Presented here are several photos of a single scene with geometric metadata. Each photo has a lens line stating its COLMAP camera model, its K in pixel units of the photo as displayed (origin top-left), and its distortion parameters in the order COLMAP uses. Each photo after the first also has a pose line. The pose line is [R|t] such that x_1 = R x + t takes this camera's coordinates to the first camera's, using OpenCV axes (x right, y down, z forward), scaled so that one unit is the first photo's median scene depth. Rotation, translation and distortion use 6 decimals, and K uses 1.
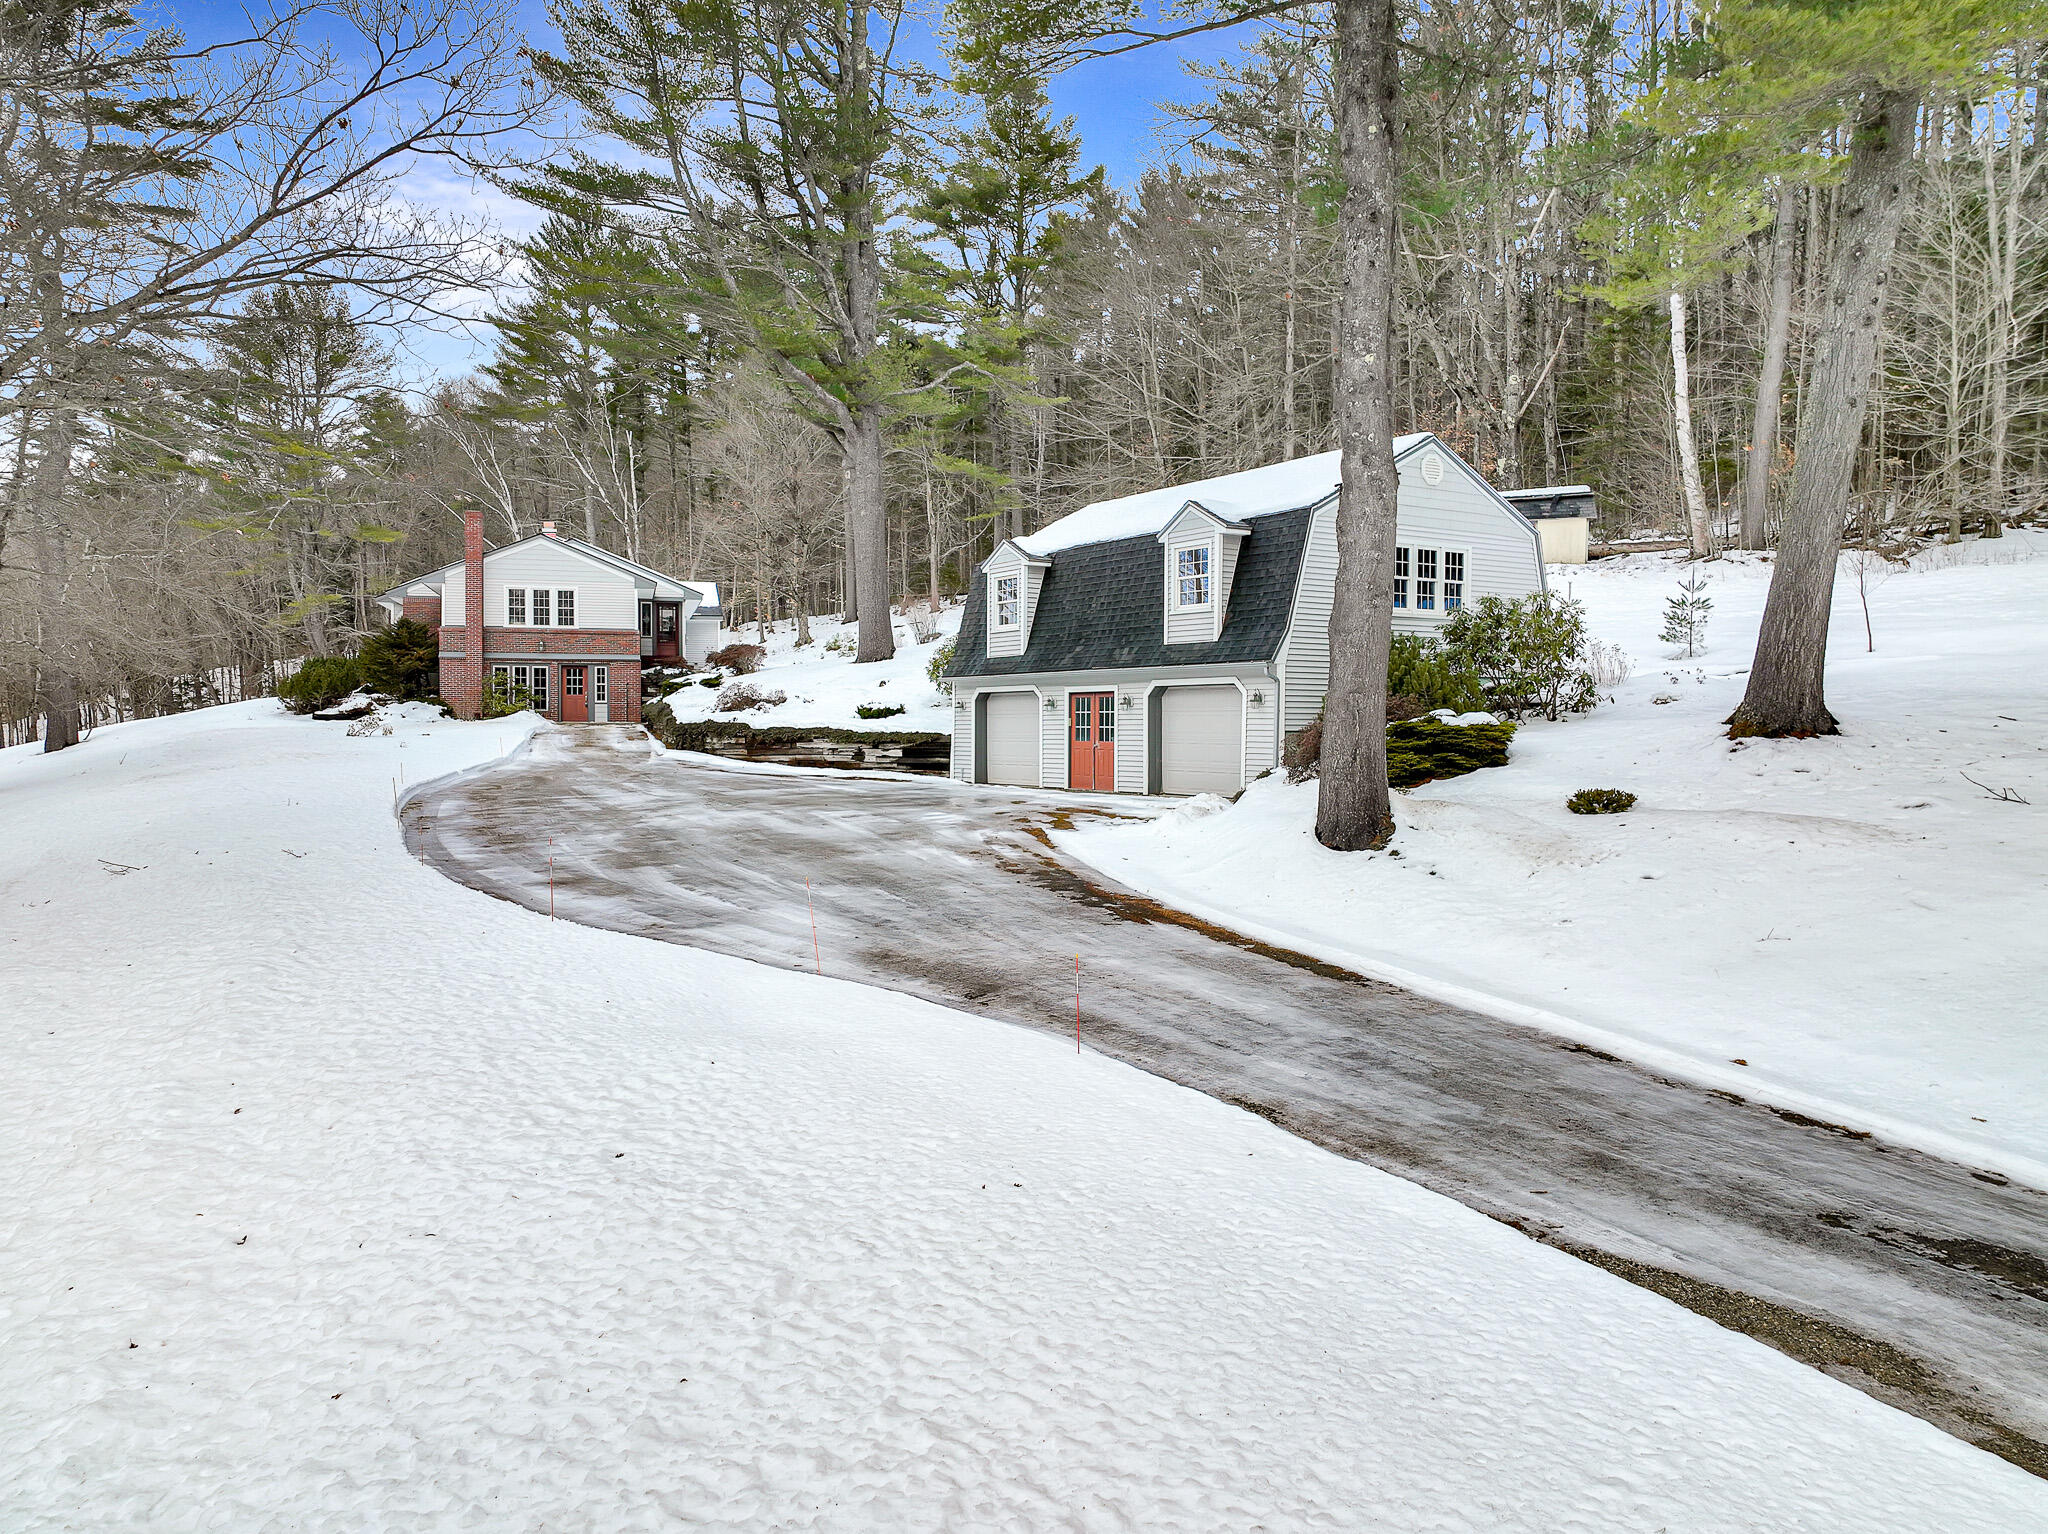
lens RADIAL K [[1442.7, 0, 1027.3], [0, 1442.7, 765.9], [0, 0, 1]] dist [-0.003366, 0.023134]
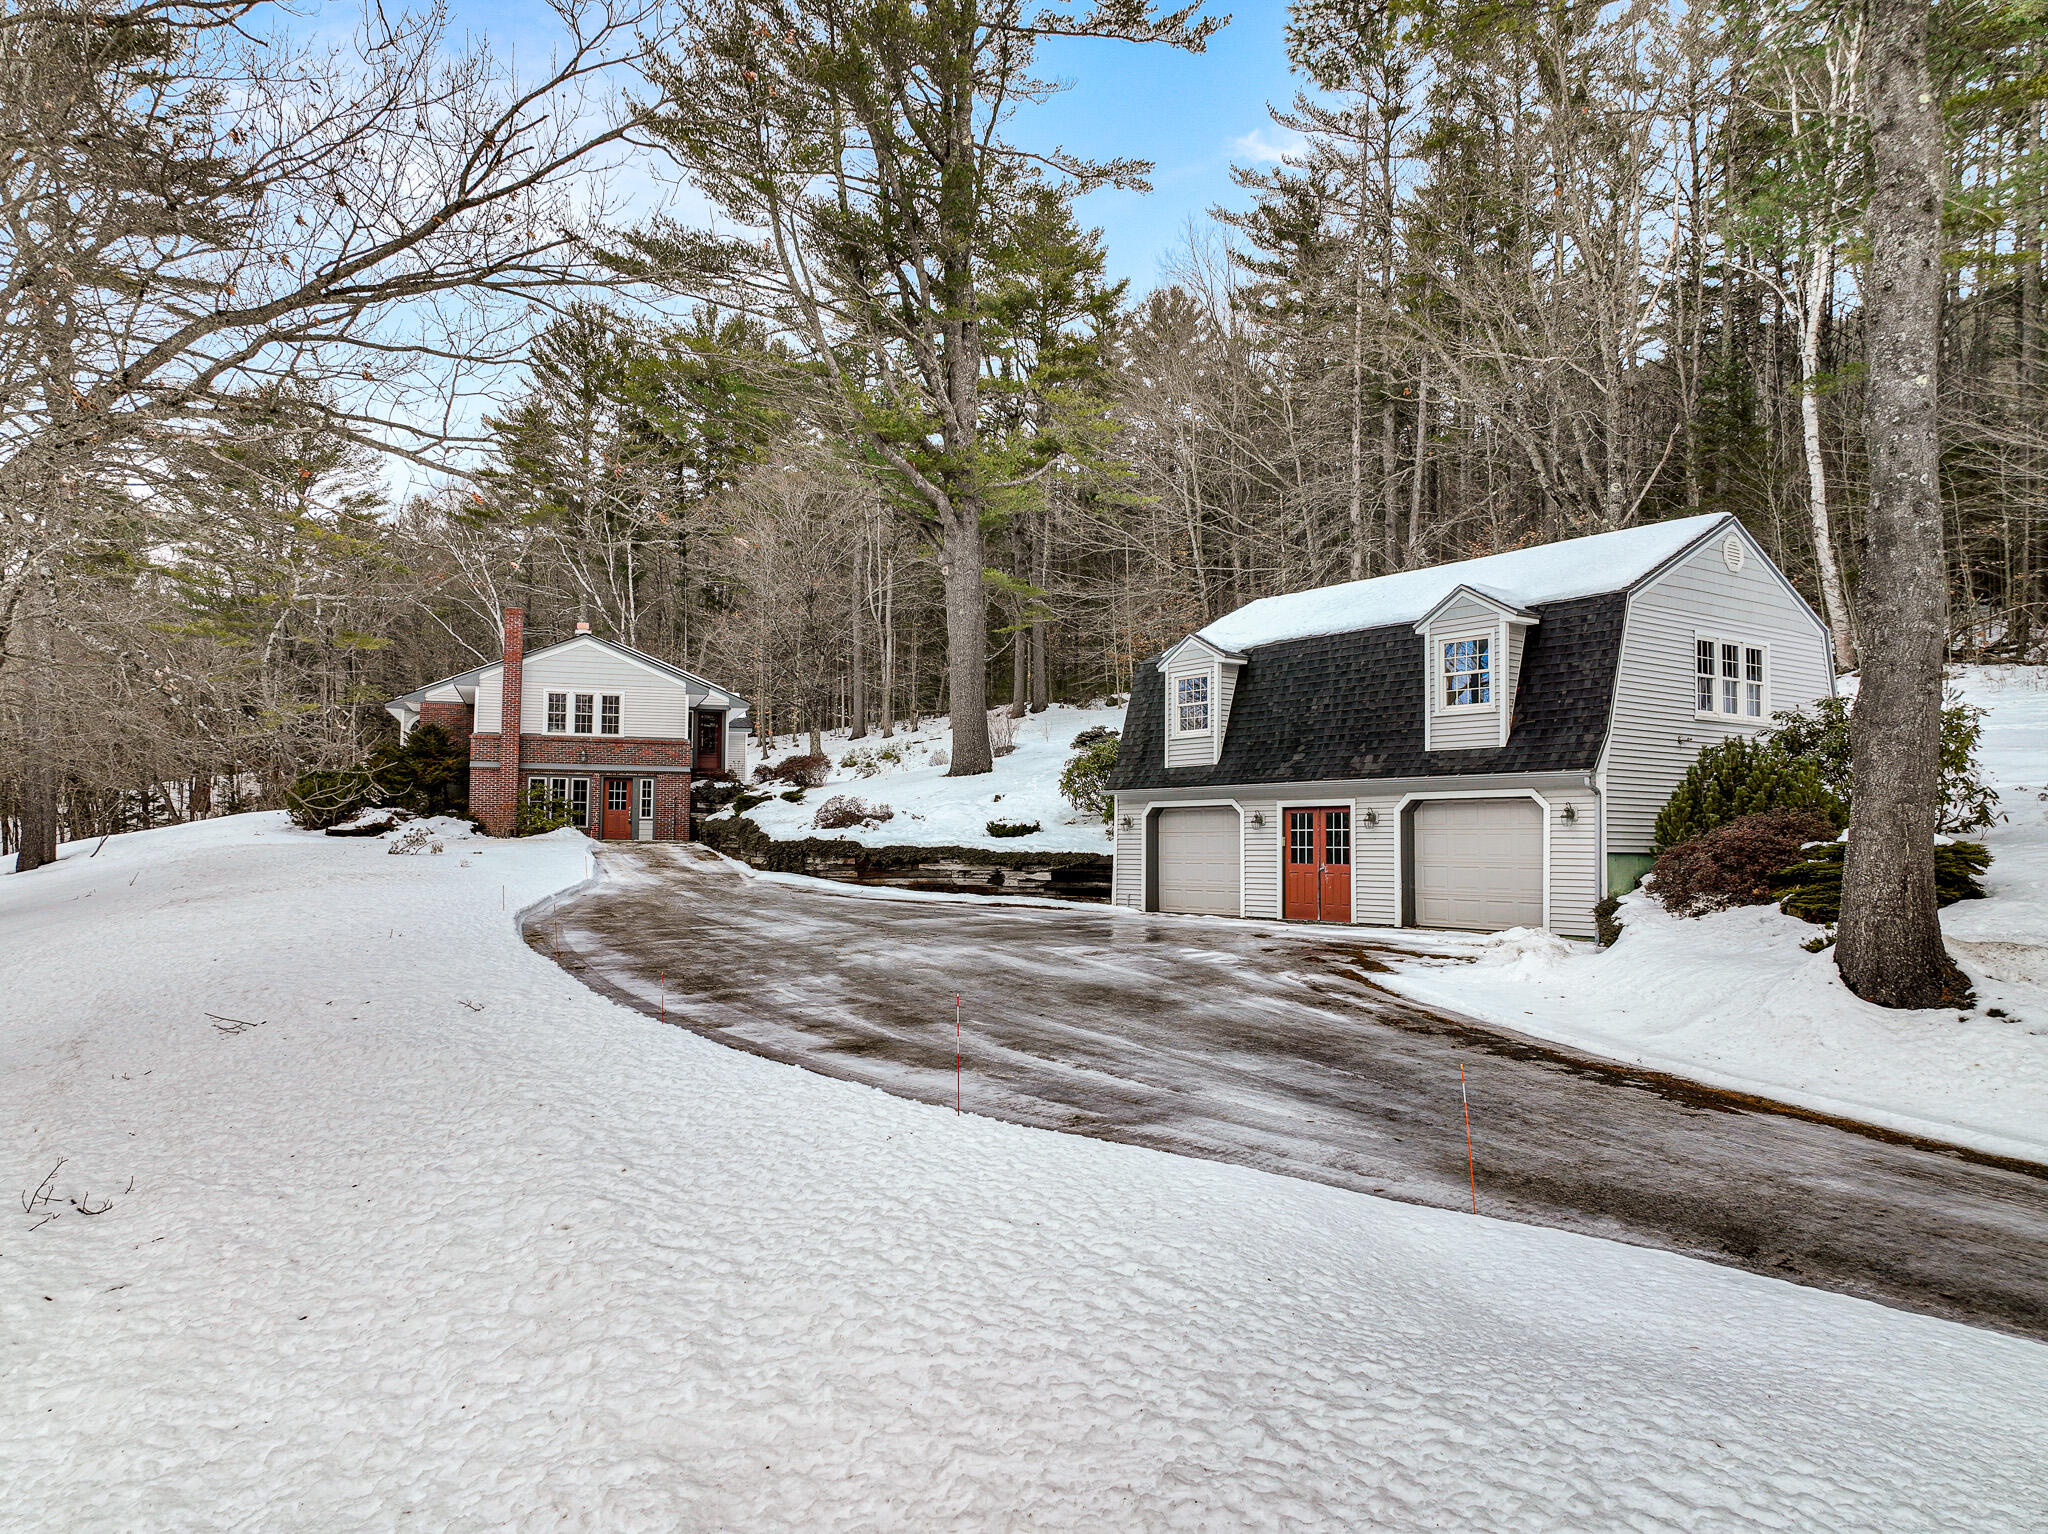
lens RADIAL K [[1442.7, 0, 1027.3], [0, 1442.7, 768.6], [0, 0, 1]] dist [-0.003366, 0.023134]
pose [[0.998996, 0.007914, 0.044104, -0.134211], [-0.004211, 0.996504, -0.083444, -0.000921], [-0.044610, 0.083175, 0.995536, 0.116988]]
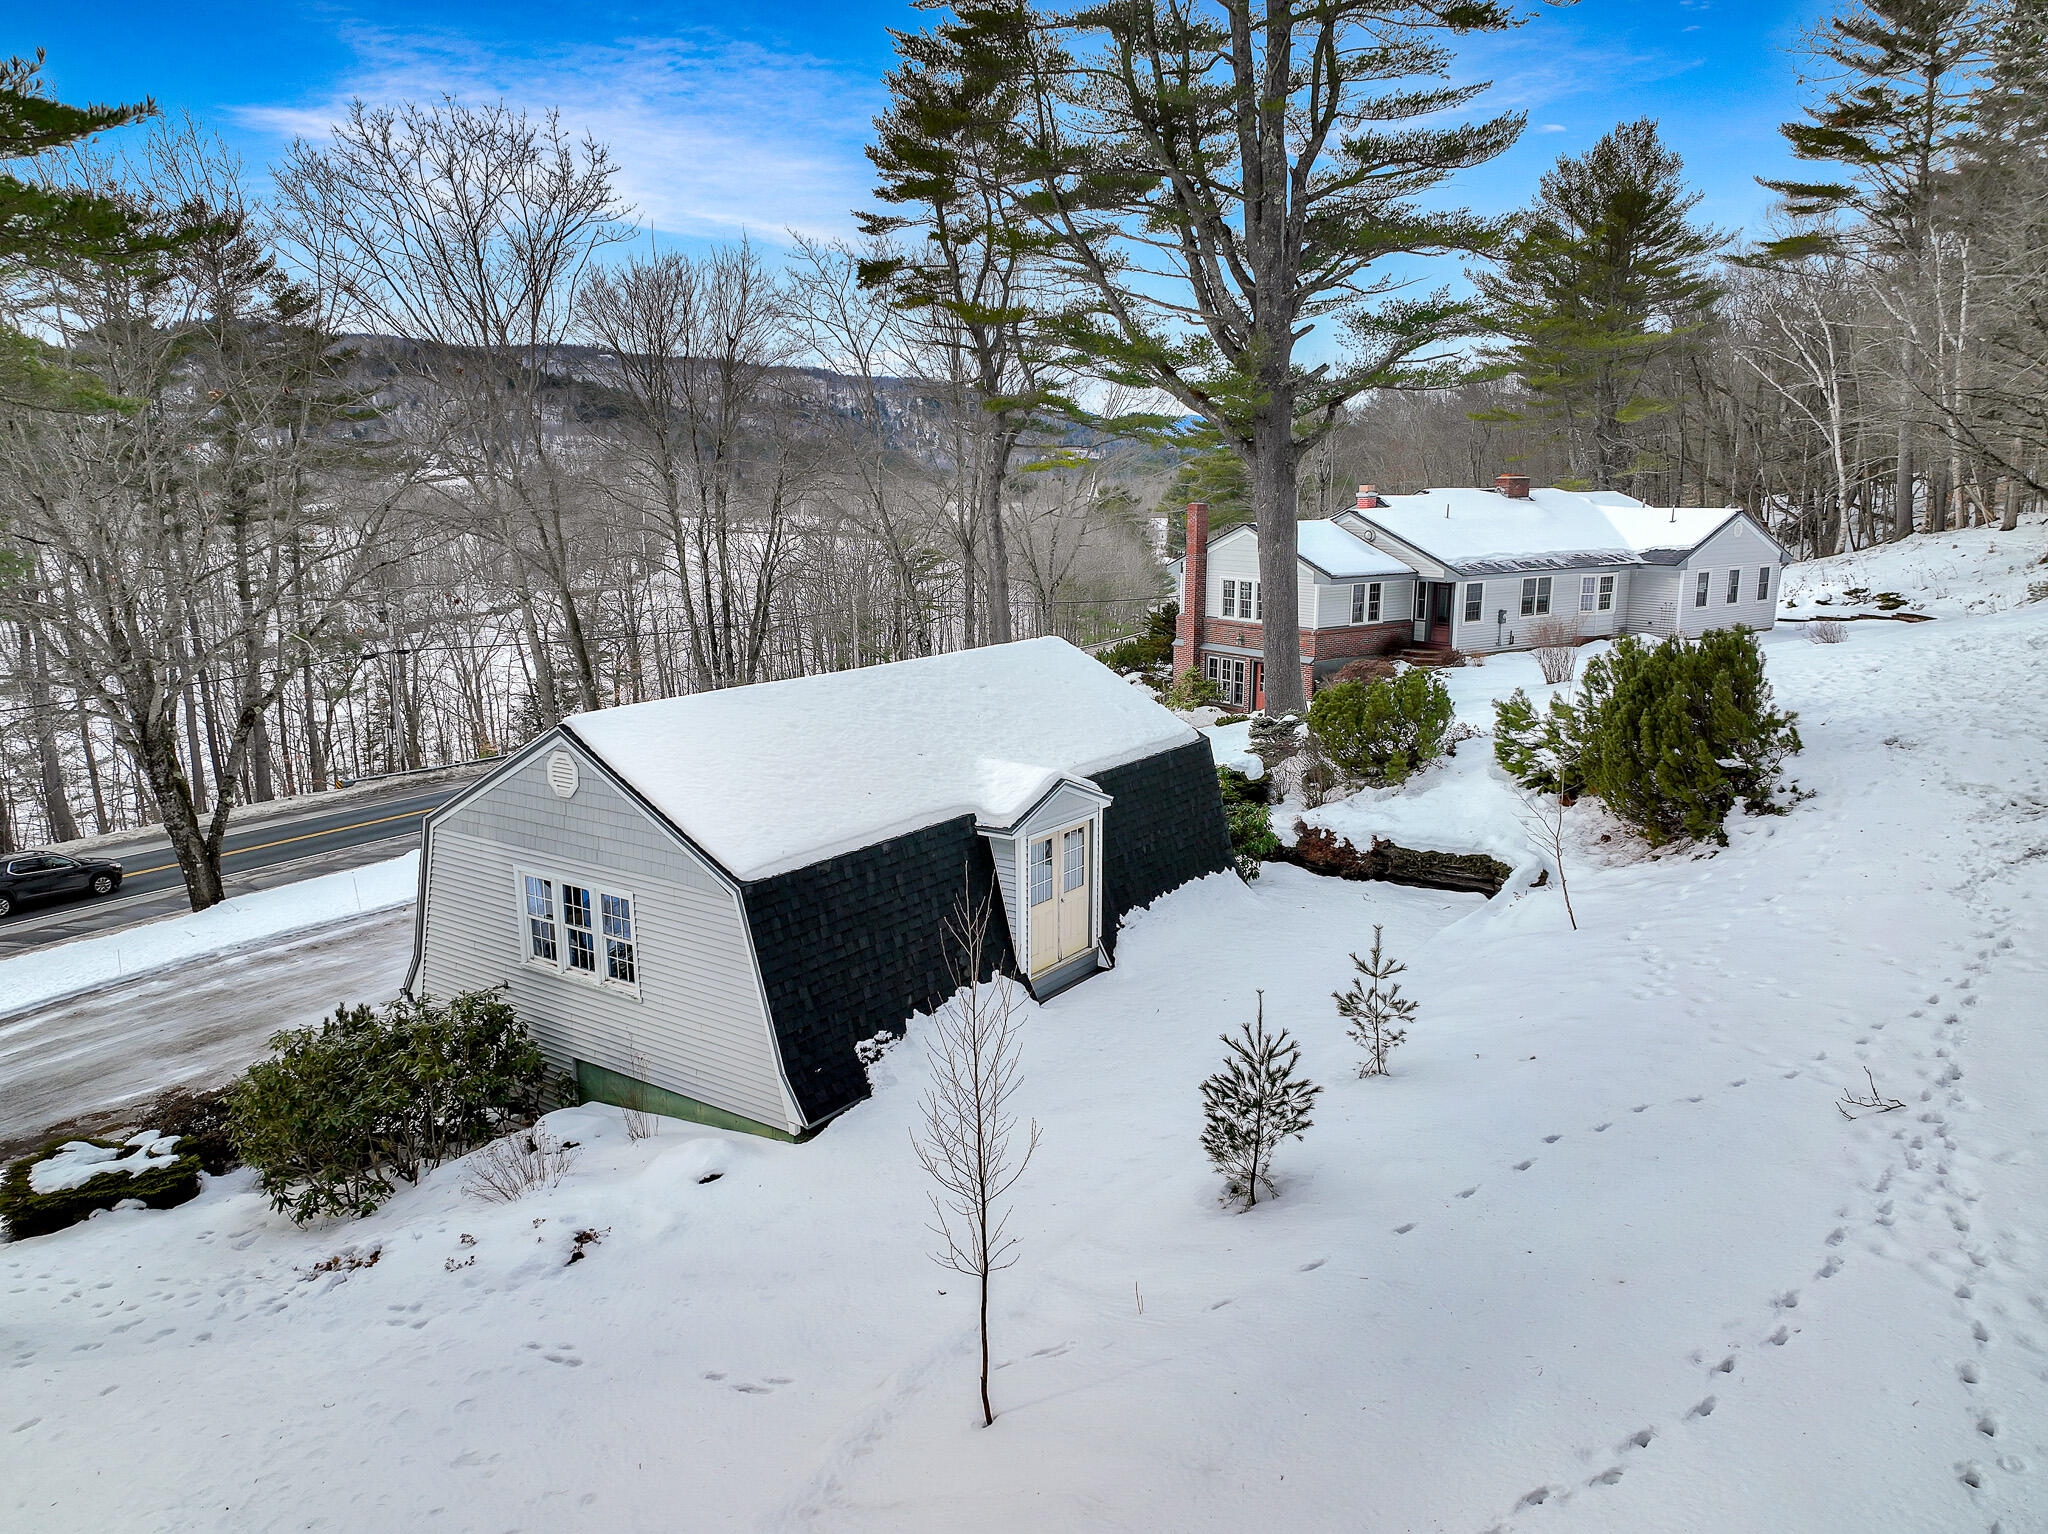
lens RADIAL K [[1442.7, 0, 1025.5], [0, 1442.7, 767.1], [0, 0, 1]] dist [-0.003366, 0.023134]
pose [[0.365277, 0.184037, -0.912526, 0.708553], [-0.021354, 0.981662, 0.189432, -0.248513], [0.930654, -0.049710, 0.362509, 0.698328]]
